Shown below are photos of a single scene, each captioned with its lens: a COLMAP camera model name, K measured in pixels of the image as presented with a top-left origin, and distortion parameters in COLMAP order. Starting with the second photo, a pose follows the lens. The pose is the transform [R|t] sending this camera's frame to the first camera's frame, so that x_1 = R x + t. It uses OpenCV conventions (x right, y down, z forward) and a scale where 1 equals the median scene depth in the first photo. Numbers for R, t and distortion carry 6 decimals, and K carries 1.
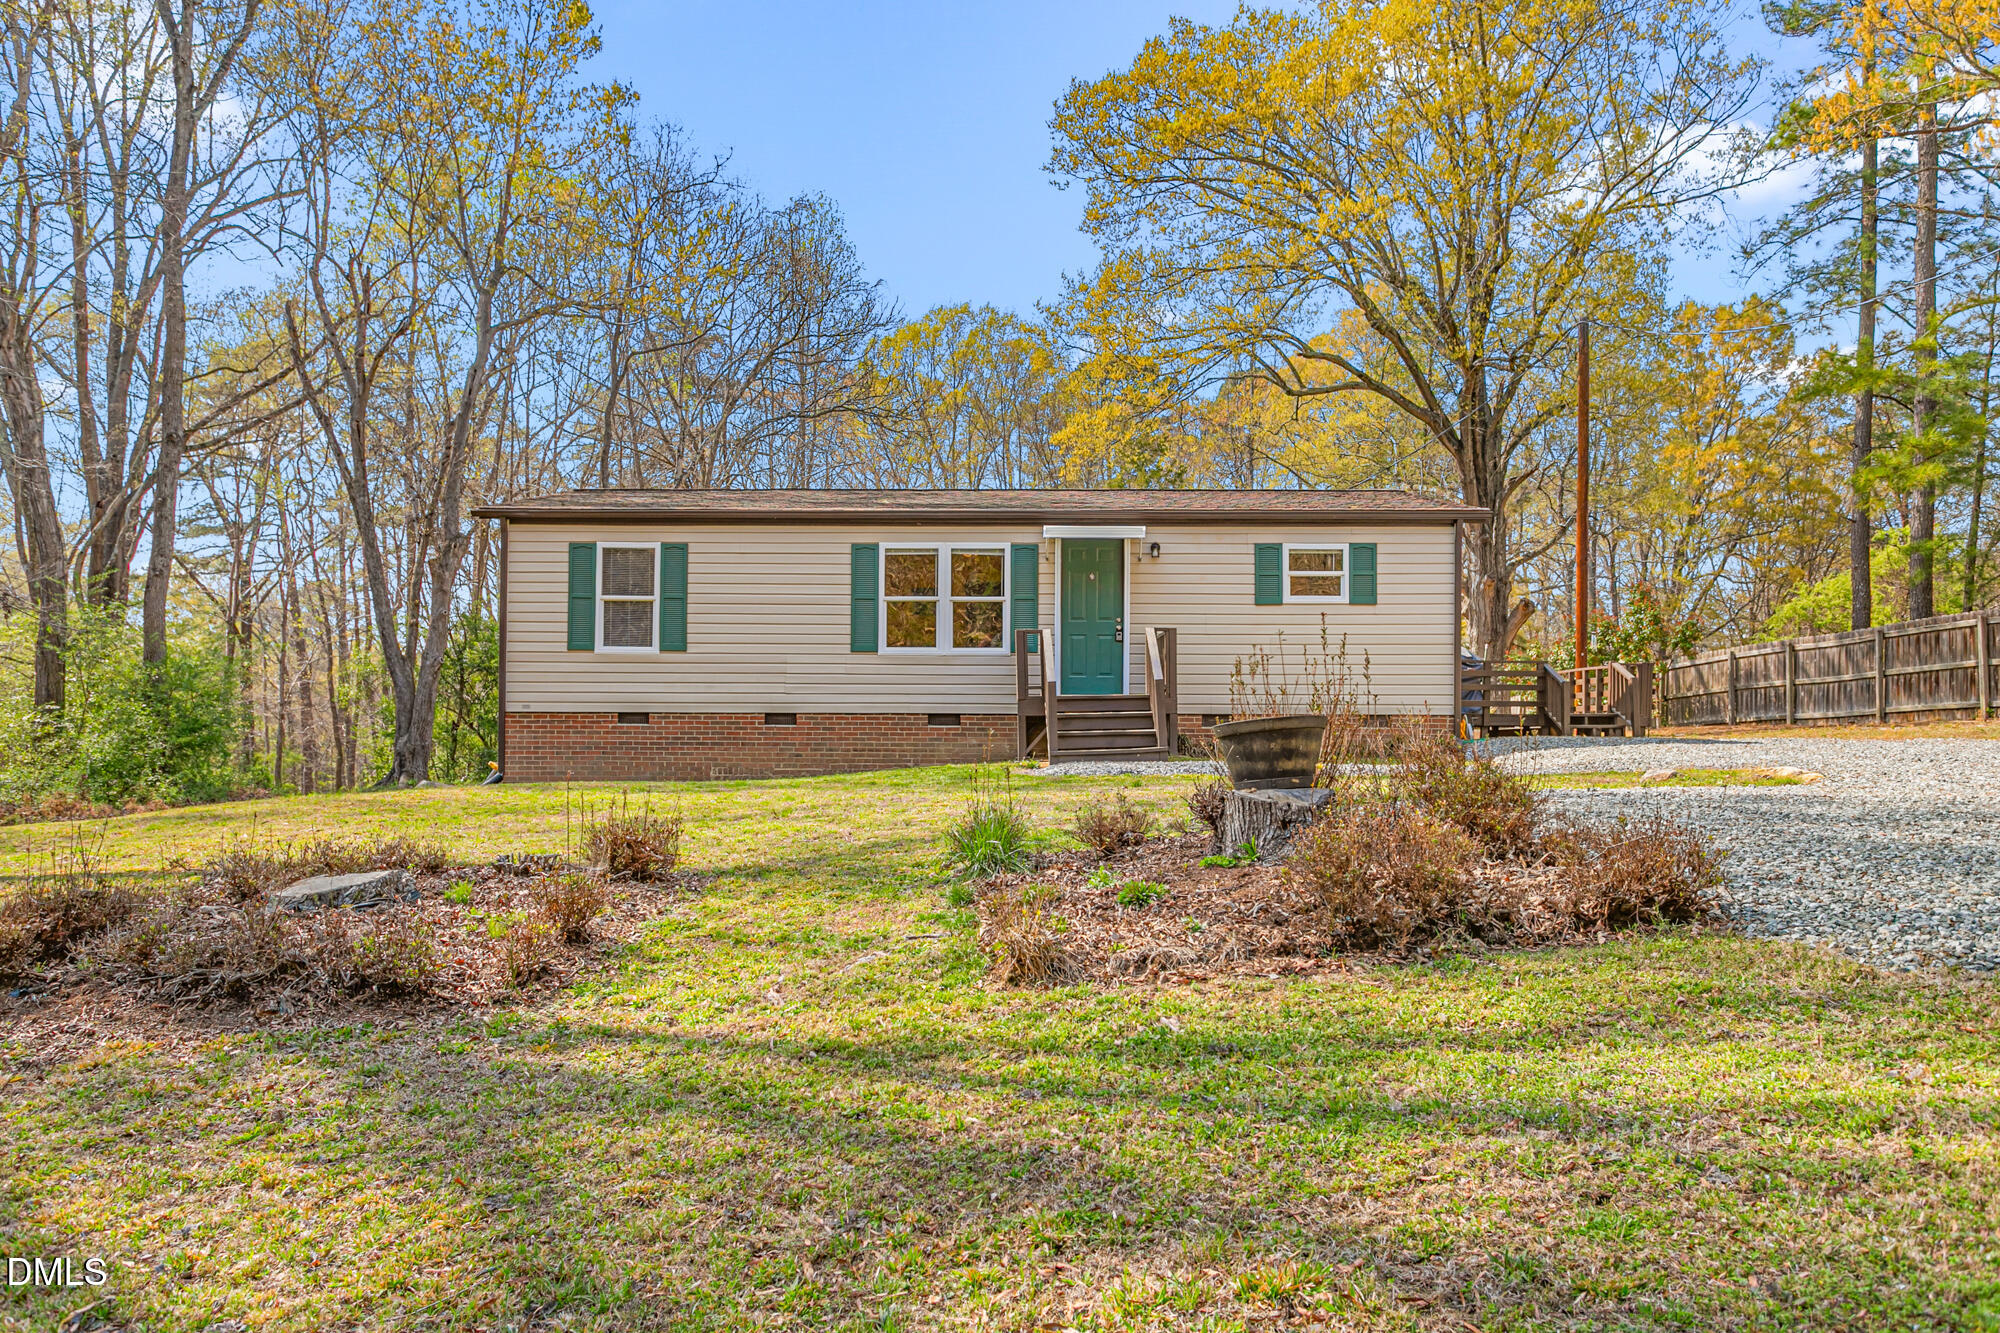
lens RADIAL K [[1497.6, 0, 1008.1], [0, 1497.6, 679.4], [0, 0, 1]] dist [-0.008452, 0.000283]
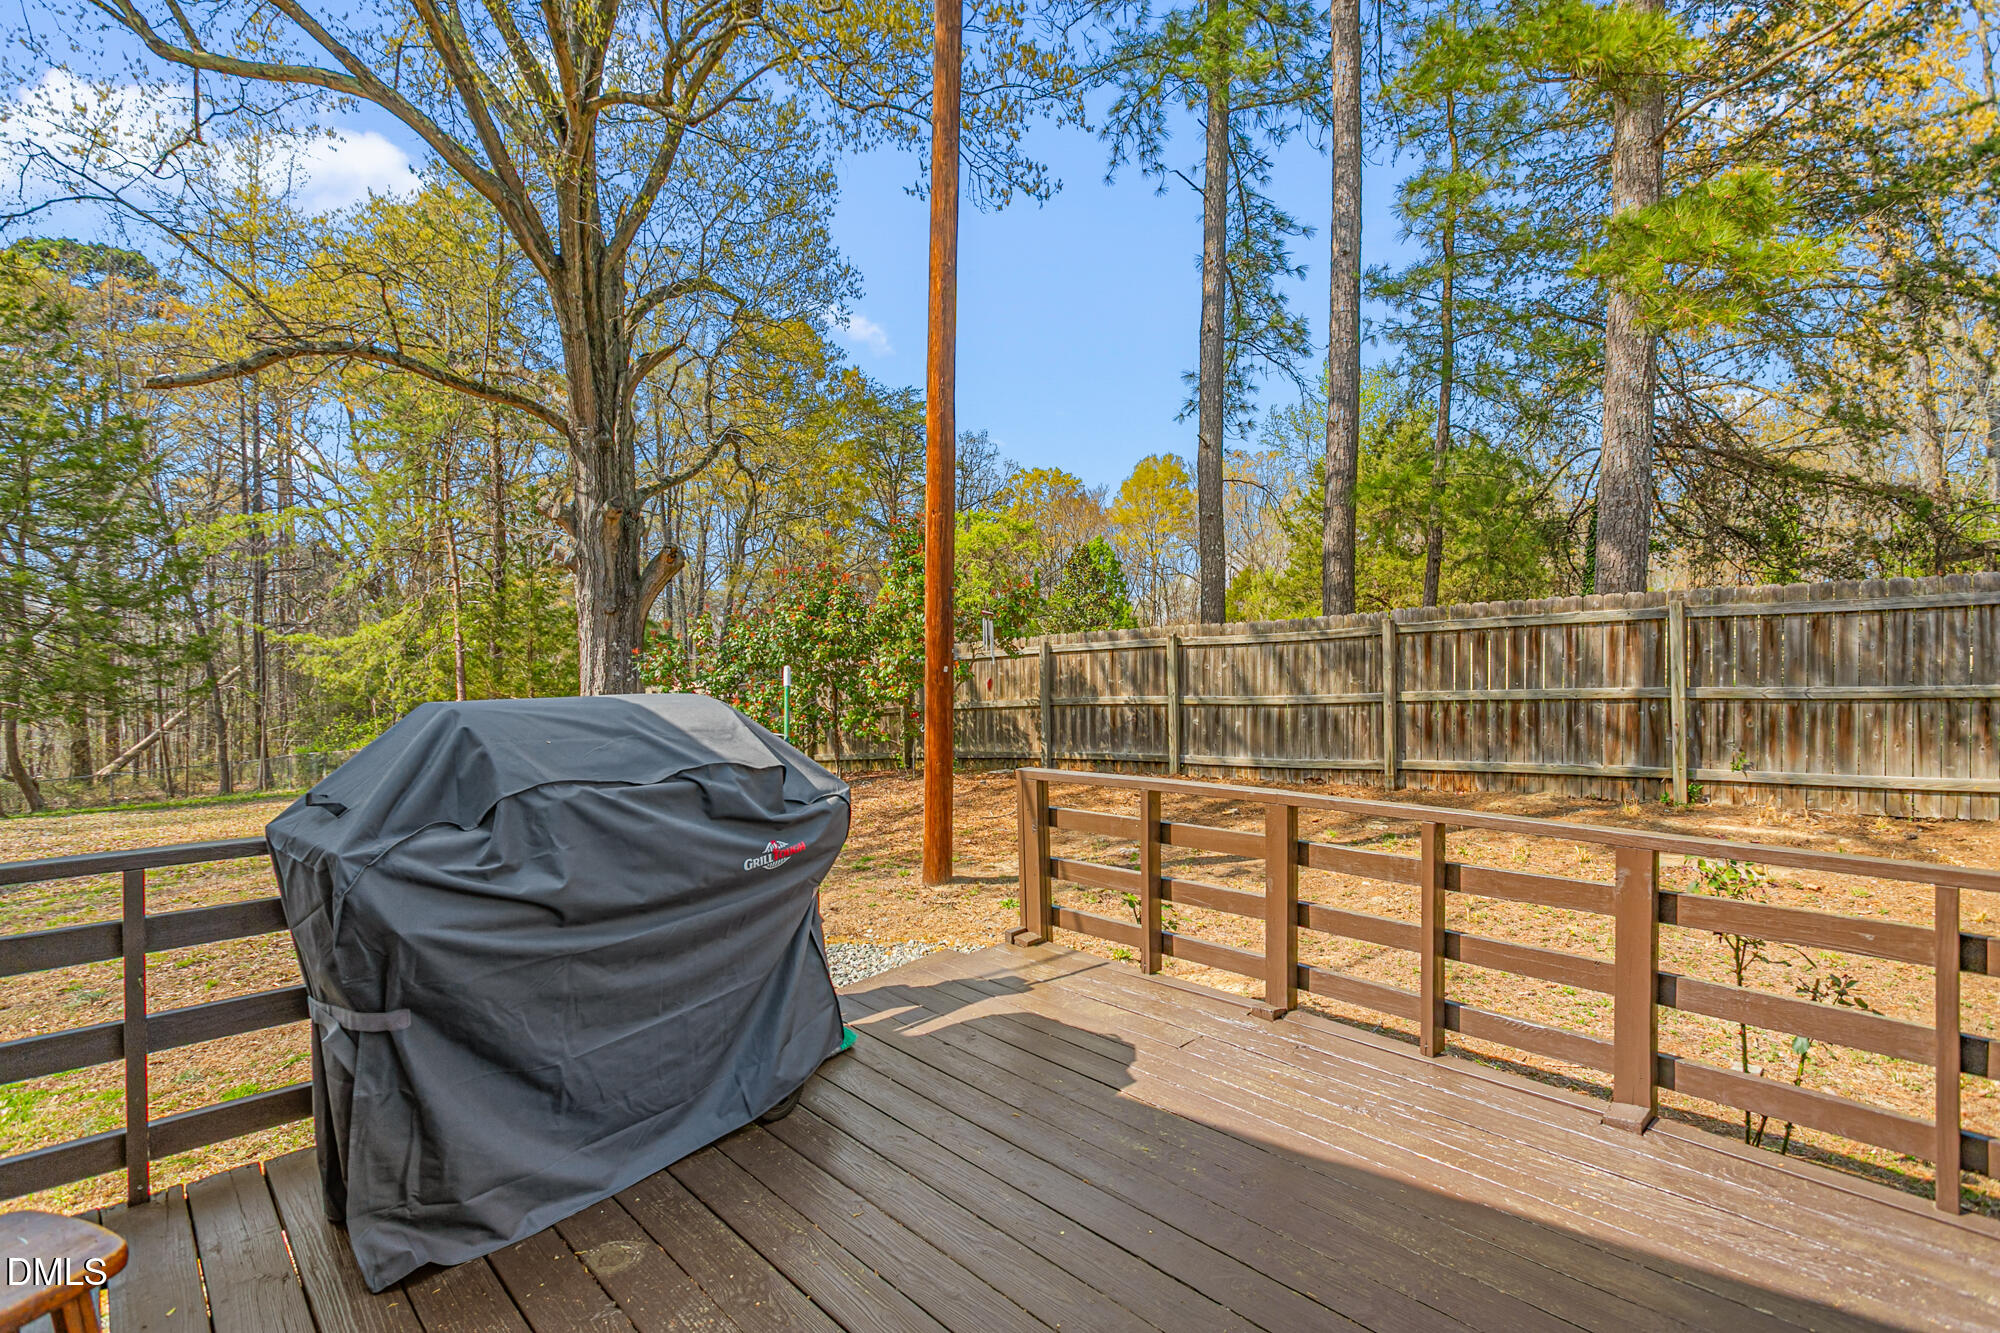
lens RADIAL K [[963.0, 0, 995.5], [0, 963.0, 674.9], [0, 0, 1]] dist [0.000715, 0.001403]
pose [[0.736817, -0.027513, 0.675532, 0.334984], [-0.010417, 0.998591, 0.052032, -0.042399], [-0.676012, -0.045374, 0.735493, 1.186763]]
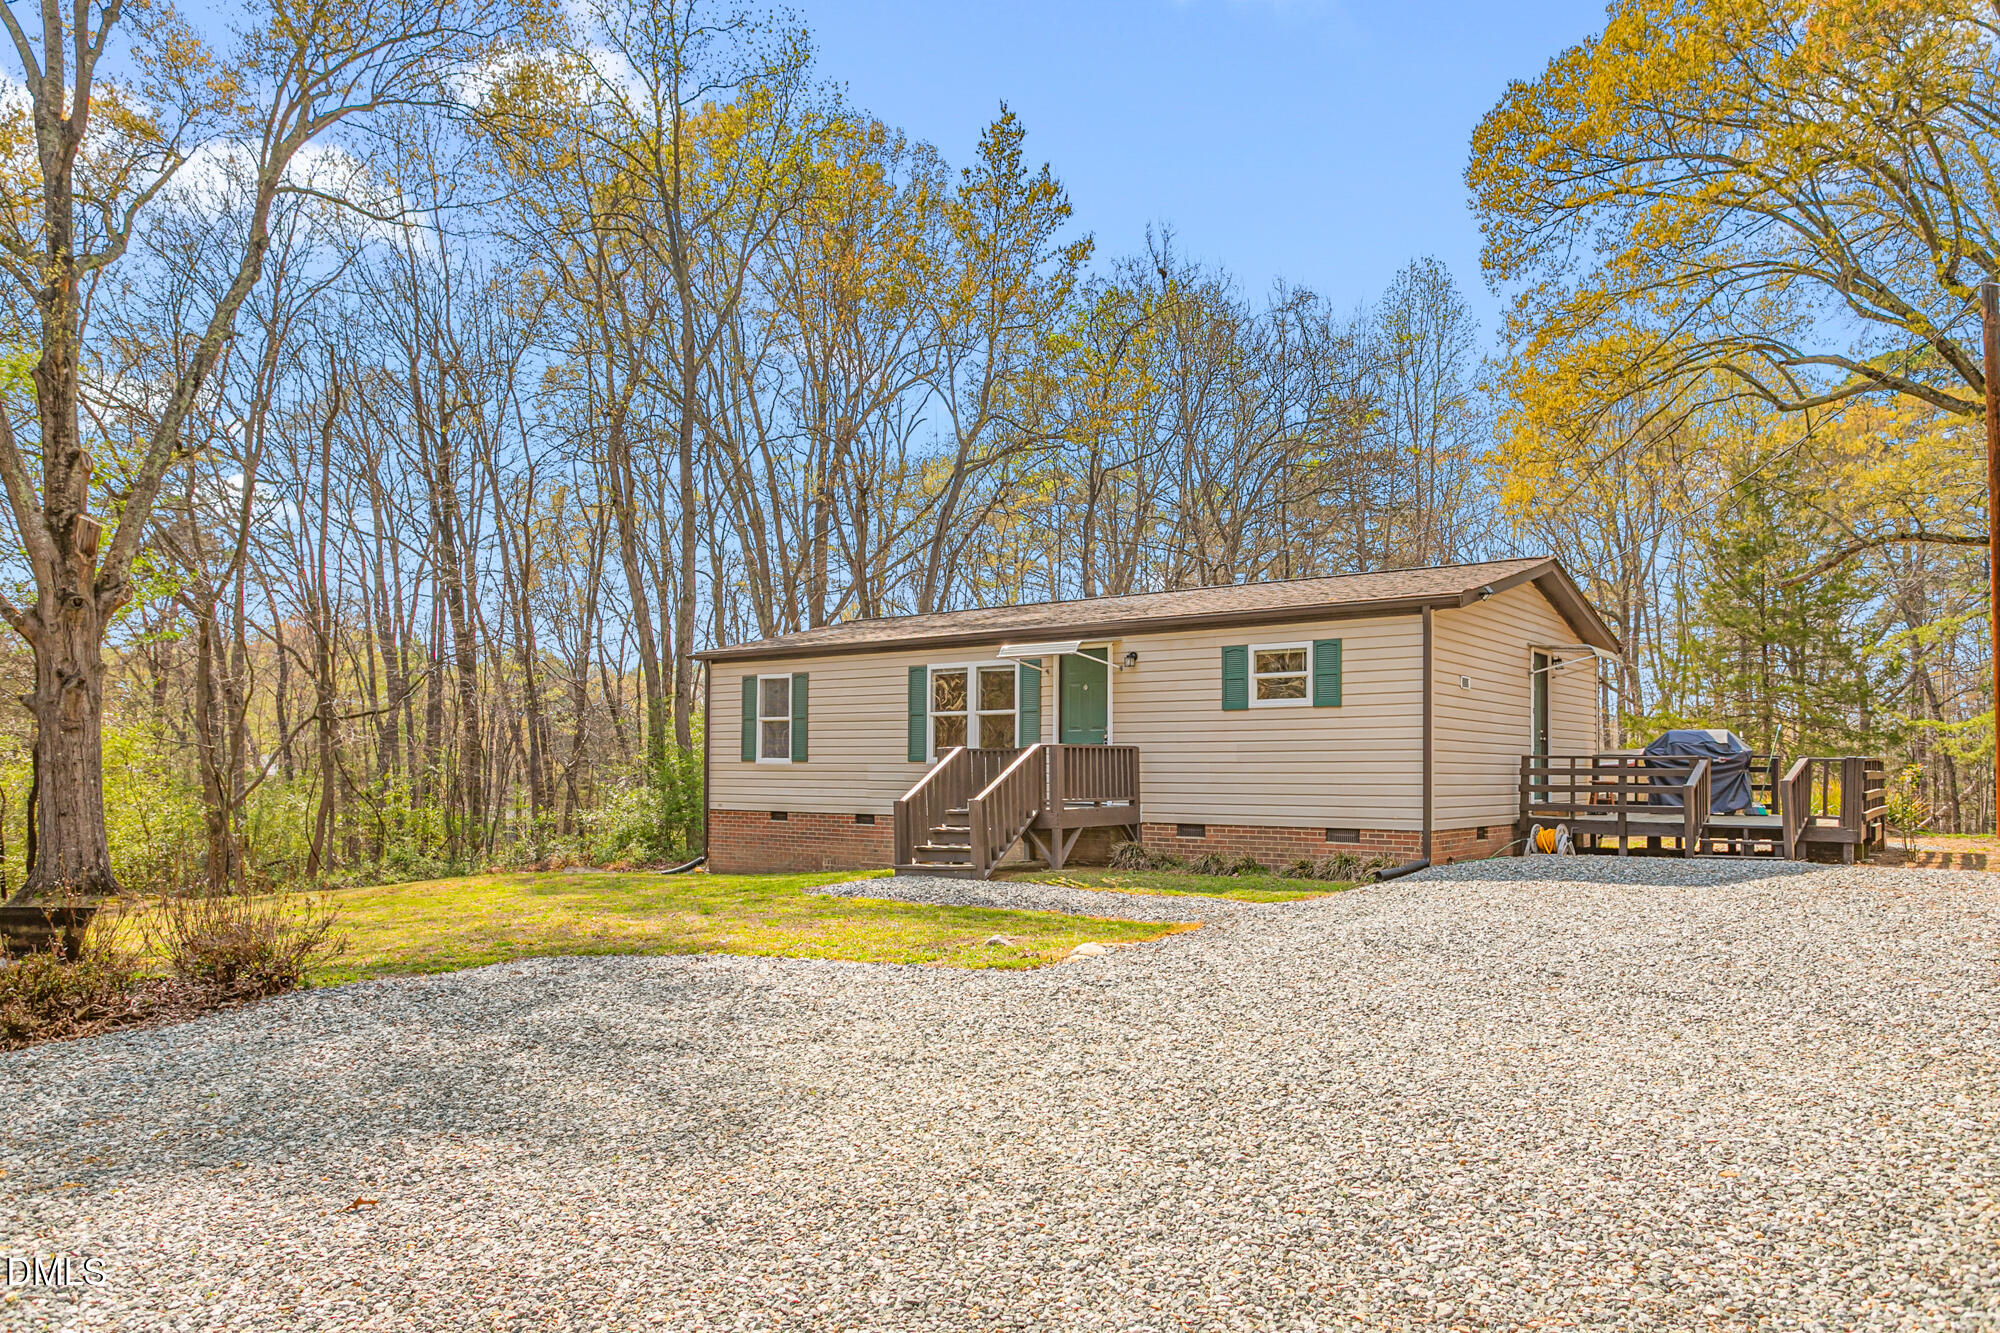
lens RADIAL K [[1321.2, 0, 1021.9], [0, 1321.2, 756.2], [0, 0, 1]] dist [0.008218, 0.000807]
pose [[0.802376, -0.007304, -0.596775, 0.563718], [0.027221, 0.999332, 0.024370, -0.044682], [0.596198, -0.035799, 0.802039, 0.245092]]
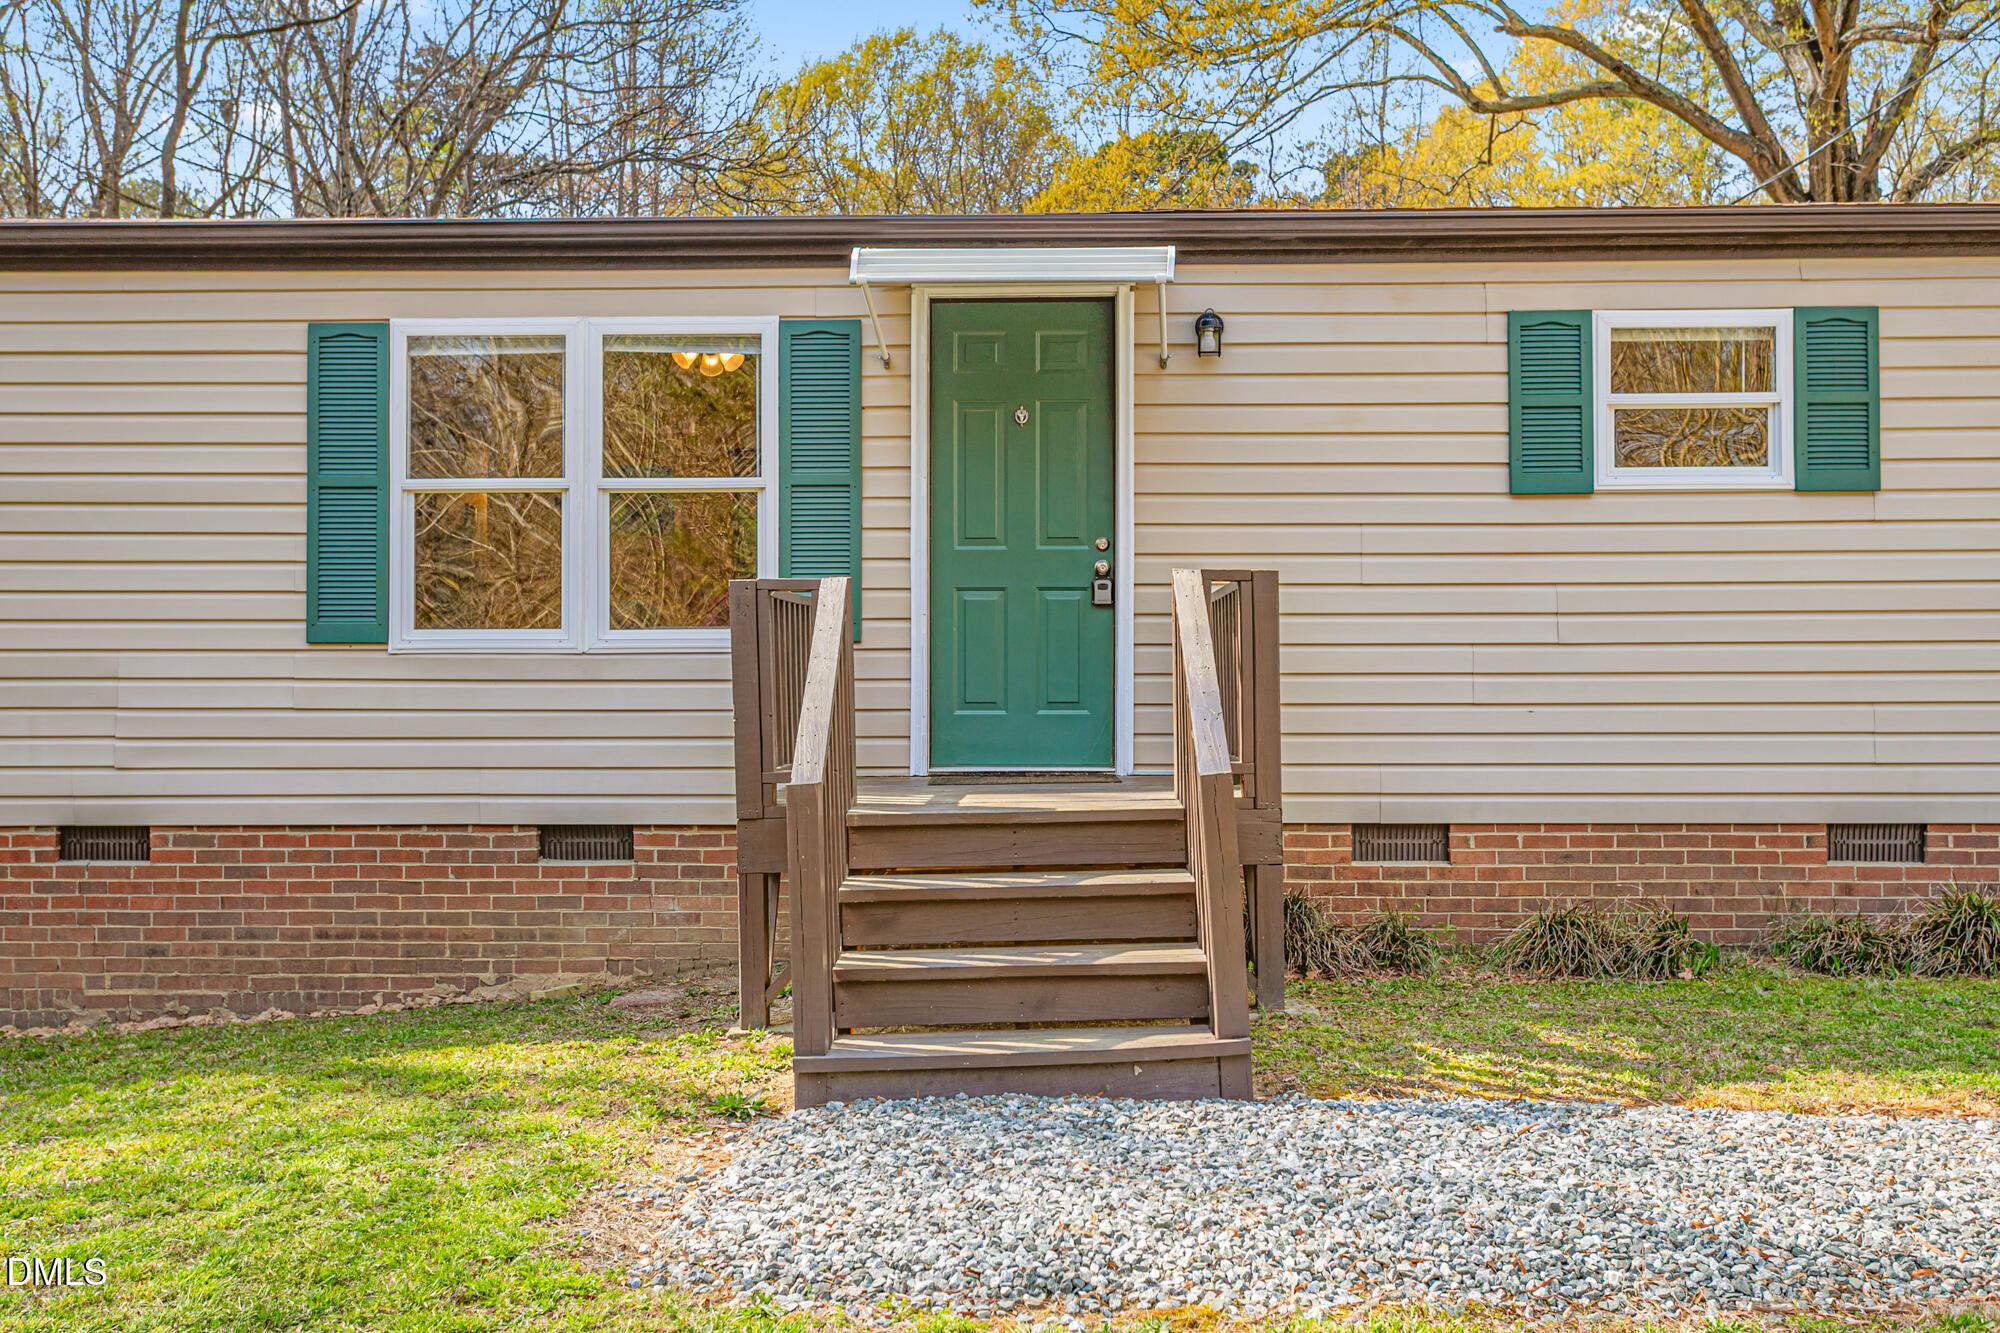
lens RADIAL K [[2067.1, 0, 990.0], [0, 2067.1, 667.9], [0, 0, 1]] dist [0.008334, 0.000000]
pose [[0.999864, -0.005594, -0.015546, 0.056069], [0.005872, 0.999823, 0.017897, -0.020399], [0.015443, -0.017986, 0.999719, 0.535321]]
